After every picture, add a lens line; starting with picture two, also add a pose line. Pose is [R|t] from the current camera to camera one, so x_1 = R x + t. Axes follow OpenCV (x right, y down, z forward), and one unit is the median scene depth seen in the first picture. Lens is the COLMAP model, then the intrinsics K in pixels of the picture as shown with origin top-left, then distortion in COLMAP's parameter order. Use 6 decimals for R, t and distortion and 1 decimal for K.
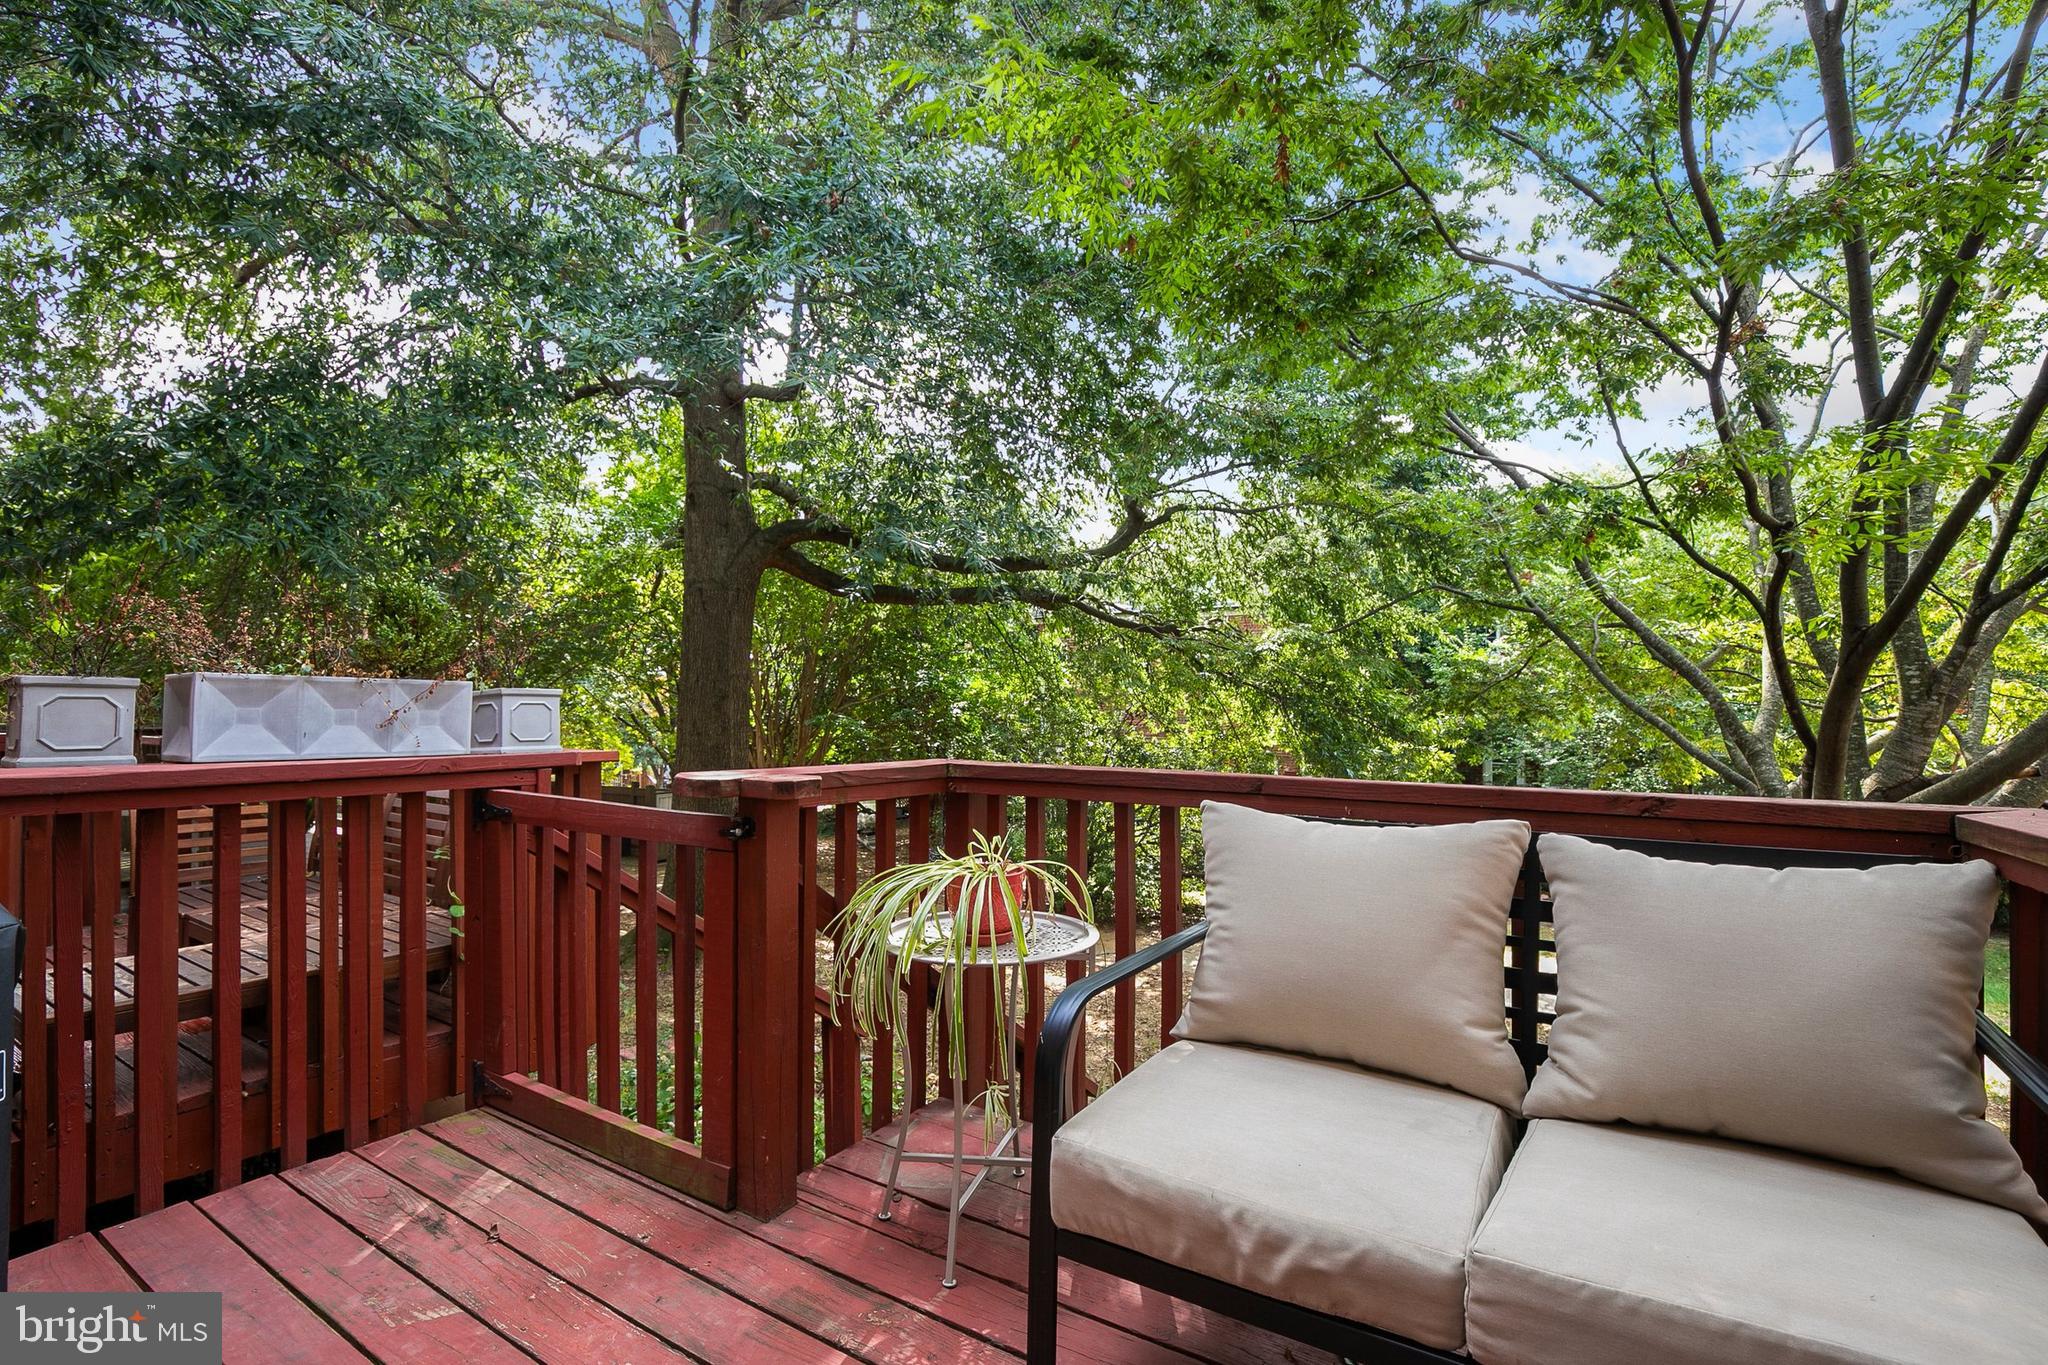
lens RADIAL K [[952.1, 0, 1043.7], [0, 952.1, 710.9], [0, 0, 1]] dist [-0.039005, 0.009515]
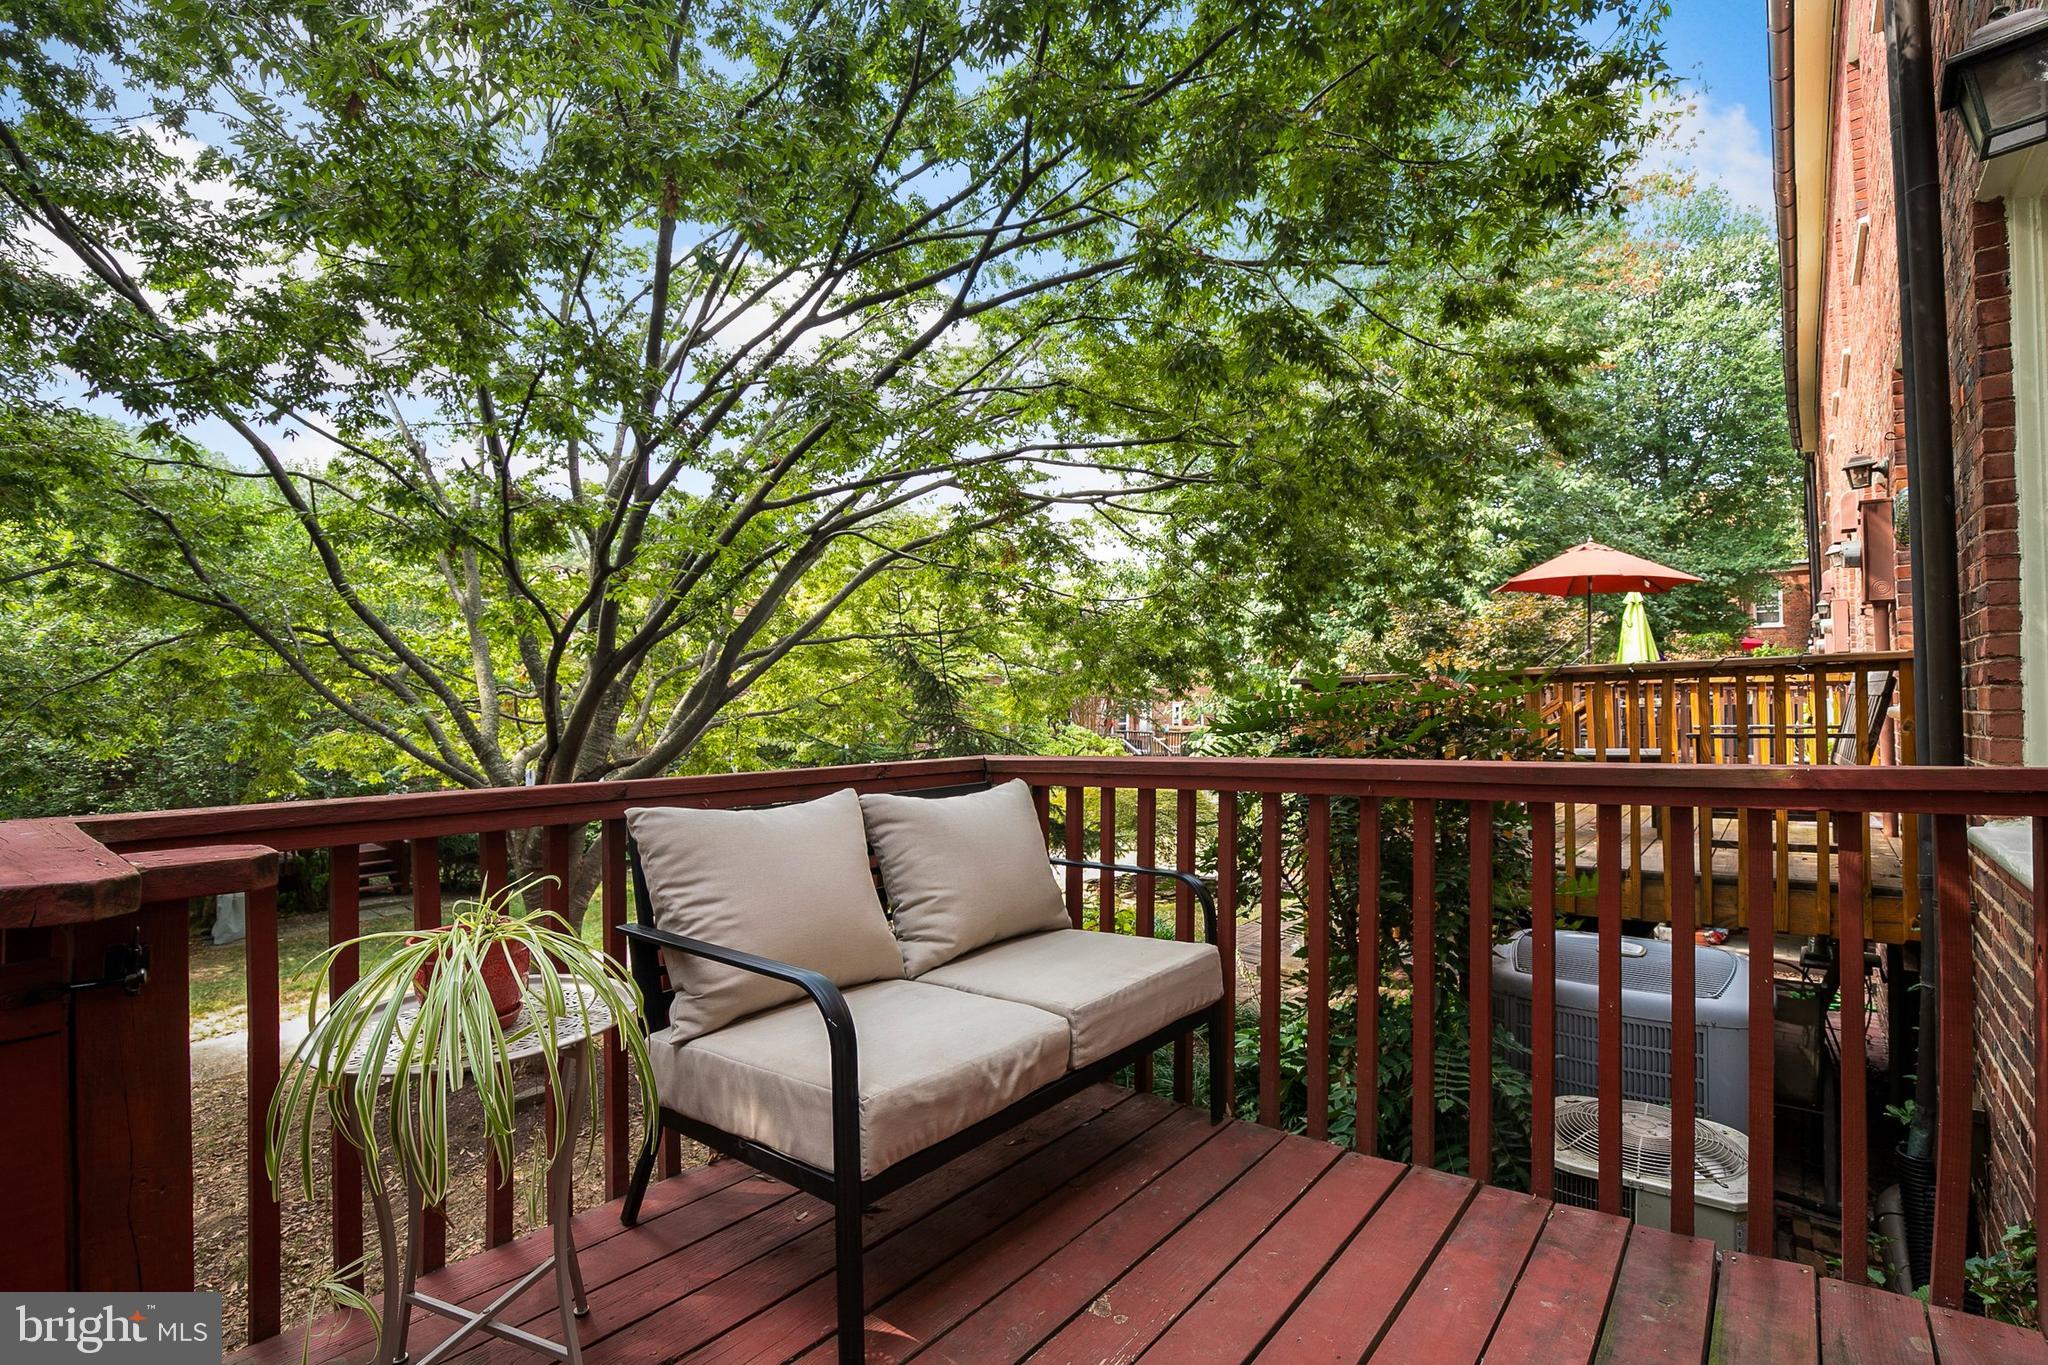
lens RADIAL K [[952.1, 0, 1043.7], [0, 952.1, 710.9], [0, 0, 1]] dist [-0.039005, 0.009515]
pose [[0.095011, -0.007956, 0.995444, -0.955107], [0.016066, 0.999850, 0.006457, -0.007190], [-0.995347, 0.015379, 0.095124, 0.610291]]
